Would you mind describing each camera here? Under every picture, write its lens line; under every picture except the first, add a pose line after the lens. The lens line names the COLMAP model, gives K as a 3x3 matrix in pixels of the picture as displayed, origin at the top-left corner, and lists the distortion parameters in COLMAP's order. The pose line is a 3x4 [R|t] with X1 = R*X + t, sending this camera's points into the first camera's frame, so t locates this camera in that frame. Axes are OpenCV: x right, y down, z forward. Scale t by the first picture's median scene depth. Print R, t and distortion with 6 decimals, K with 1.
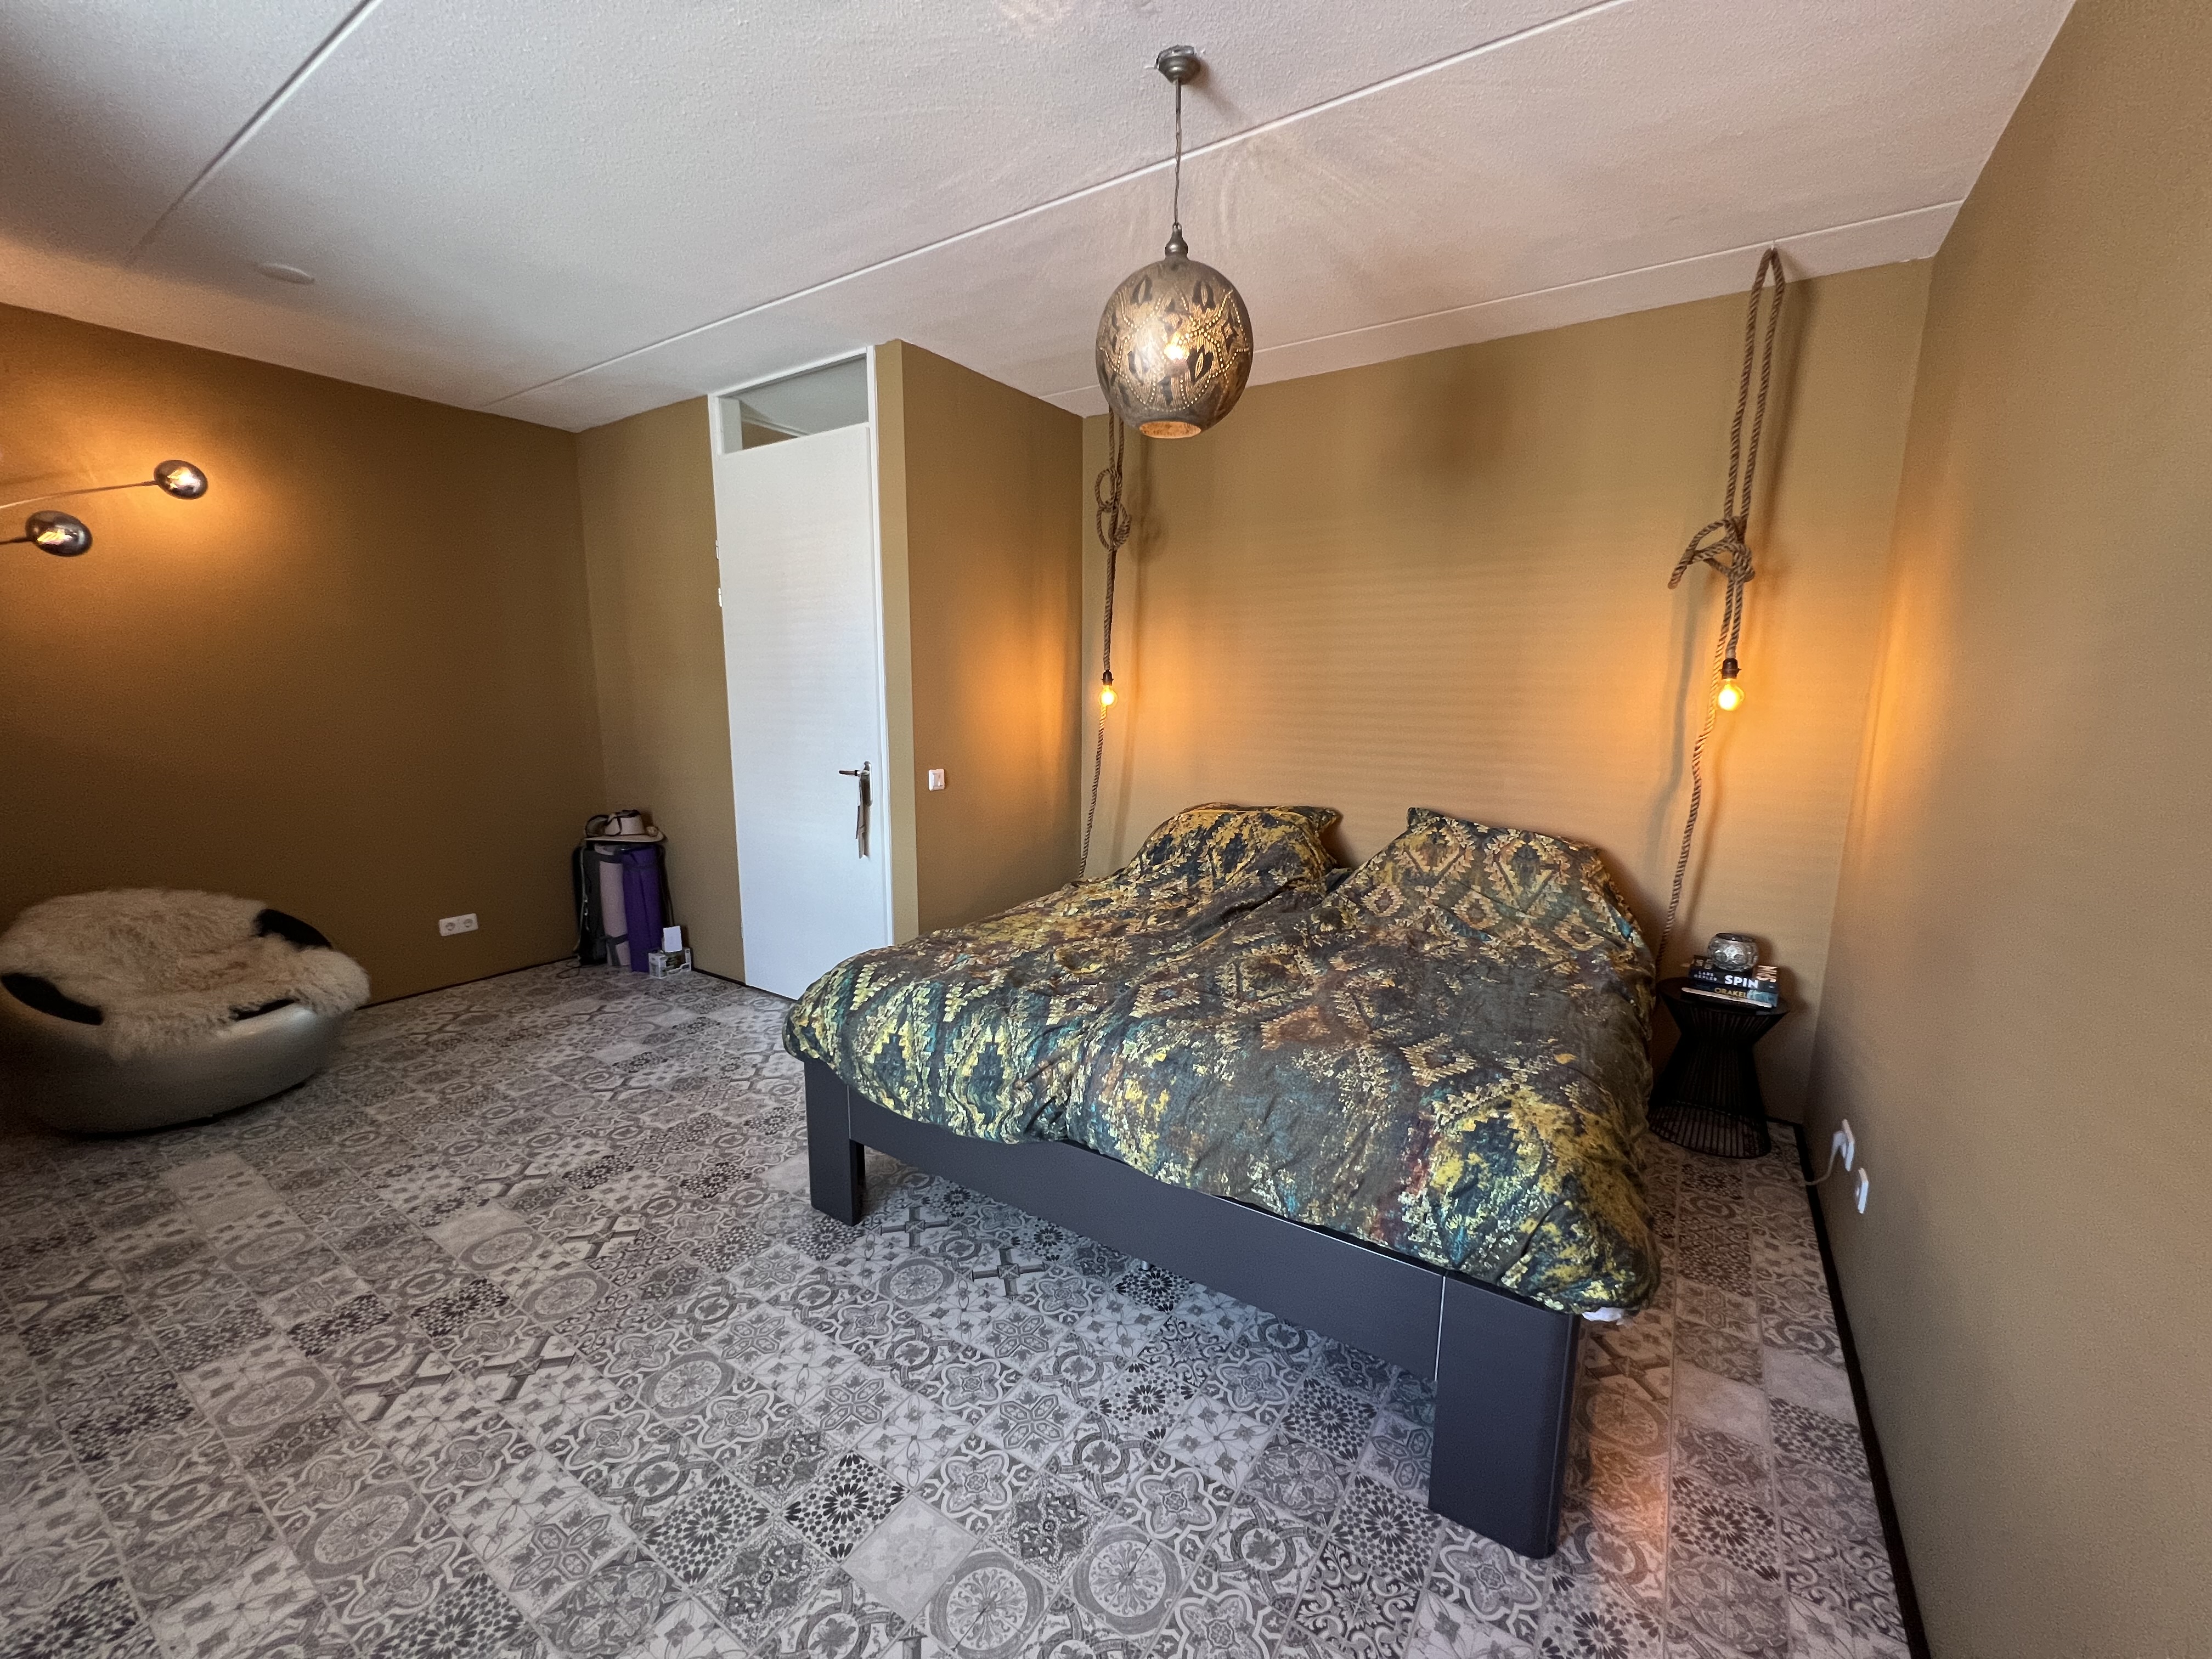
lens RADIAL K [[883.7, 0, 1102.5], [0, 883.7, 837.8], [0, 0, 1]] dist [-0.000614, 0.000507]
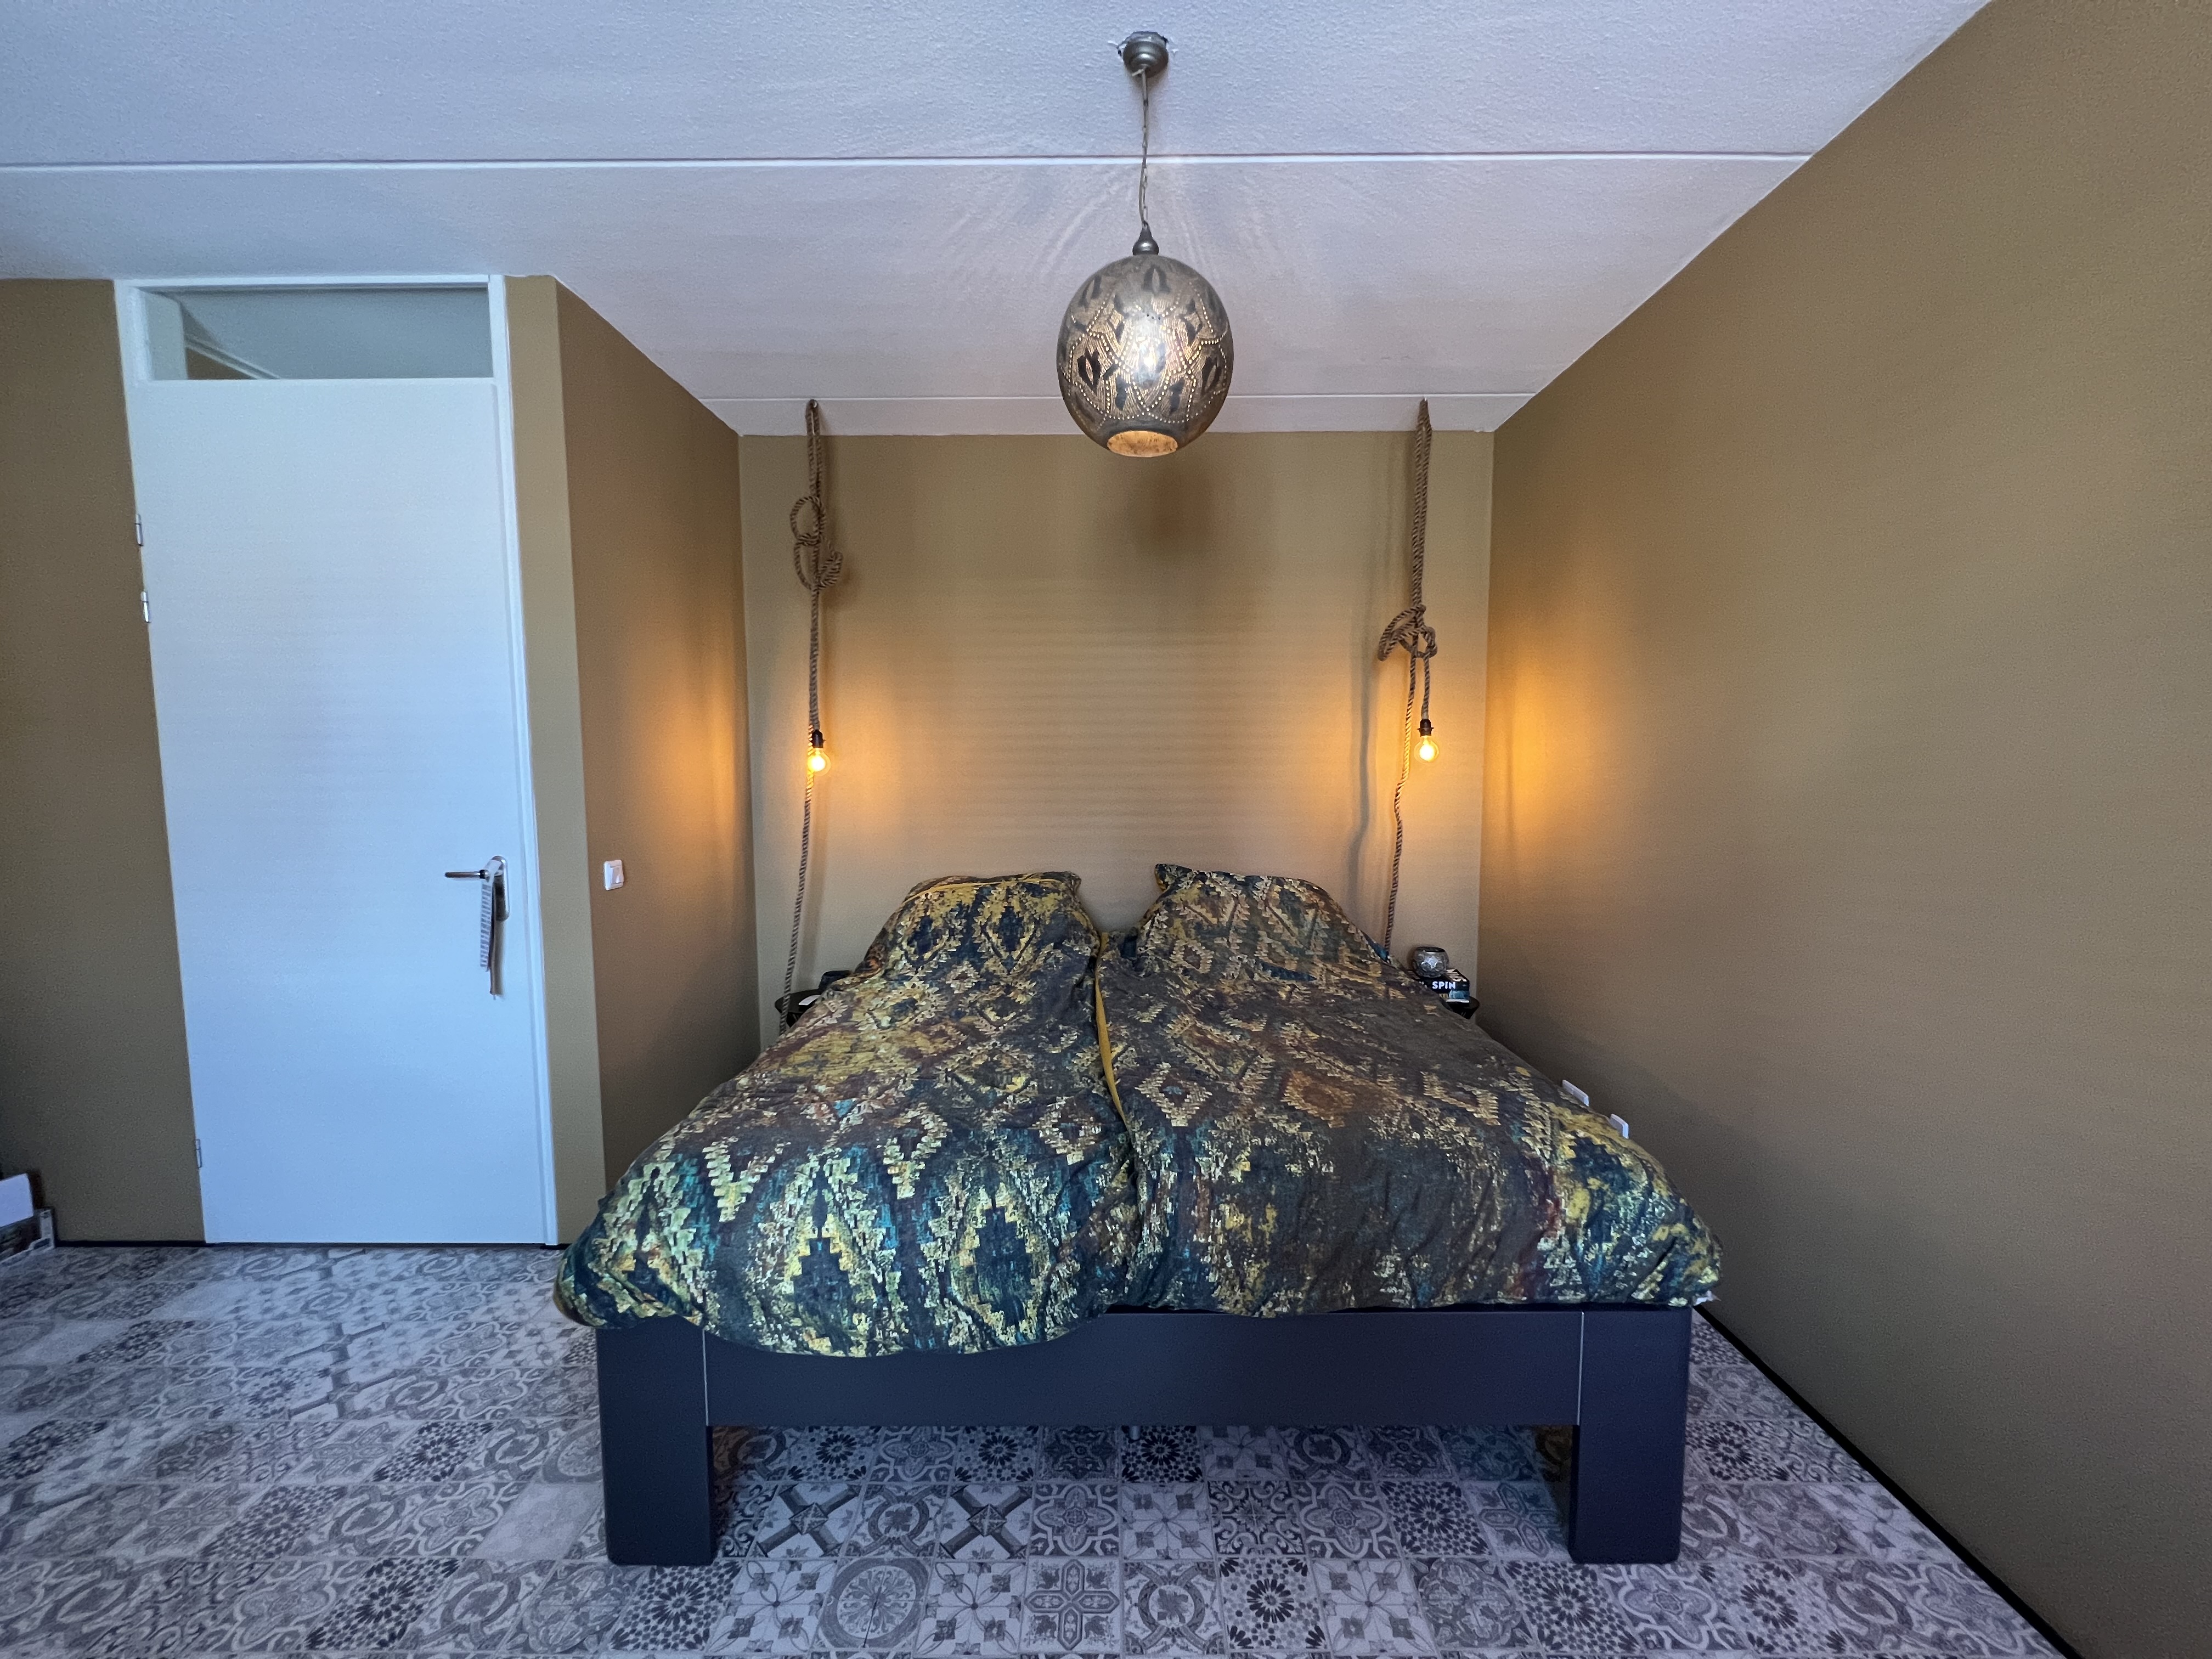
lens RADIAL K [[883.7, 0, 1098.7], [0, 883.7, 839.1], [0, 0, 1]] dist [-0.000614, 0.000507]
pose [[0.838938, -0.057733, 0.541155, -0.377817], [0.103008, 0.993228, -0.053729, -0.022562], [-0.534389, 0.100819, 0.839204, 0.264830]]
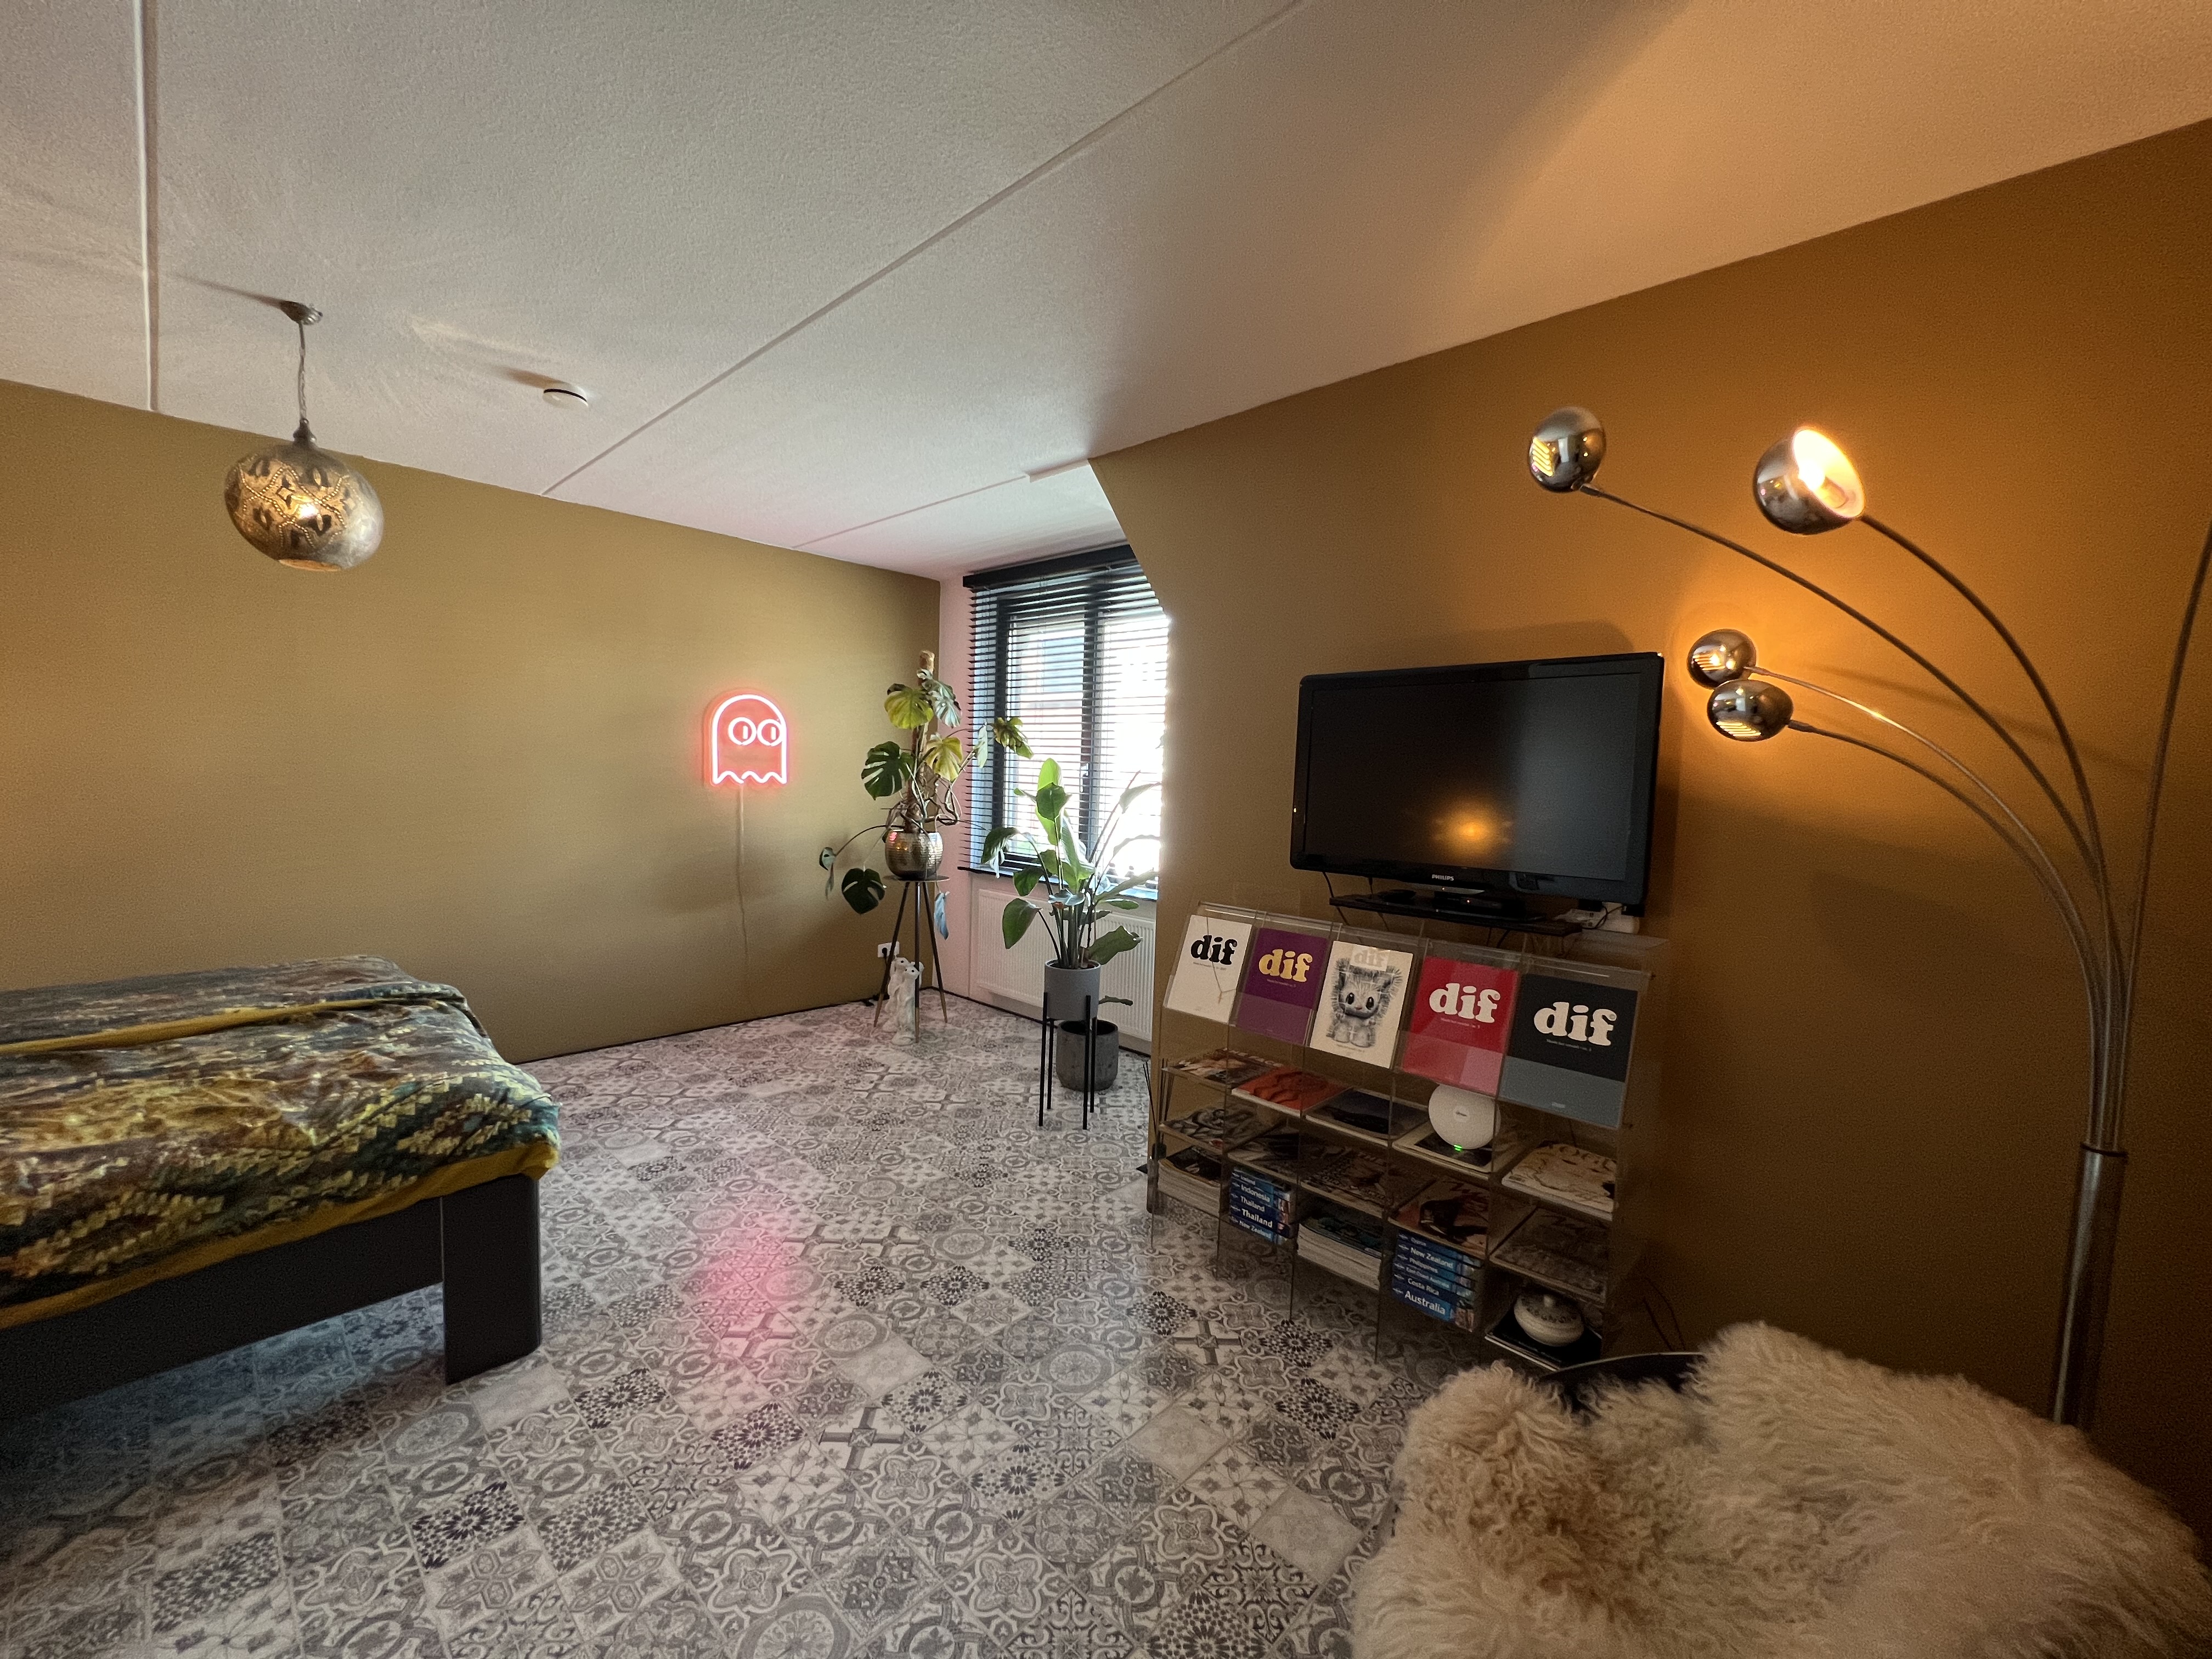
lens RADIAL K [[883.7, 0, 1104.0], [0, 883.7, 835.6], [0, 0, 1]] dist [-0.000614, 0.000507]
pose [[-0.984321, -0.052836, 0.168286, -1.090755], [-0.011119, 0.970770, 0.239753, -0.327233], [-0.176035, 0.234122, -0.956137, 1.759772]]
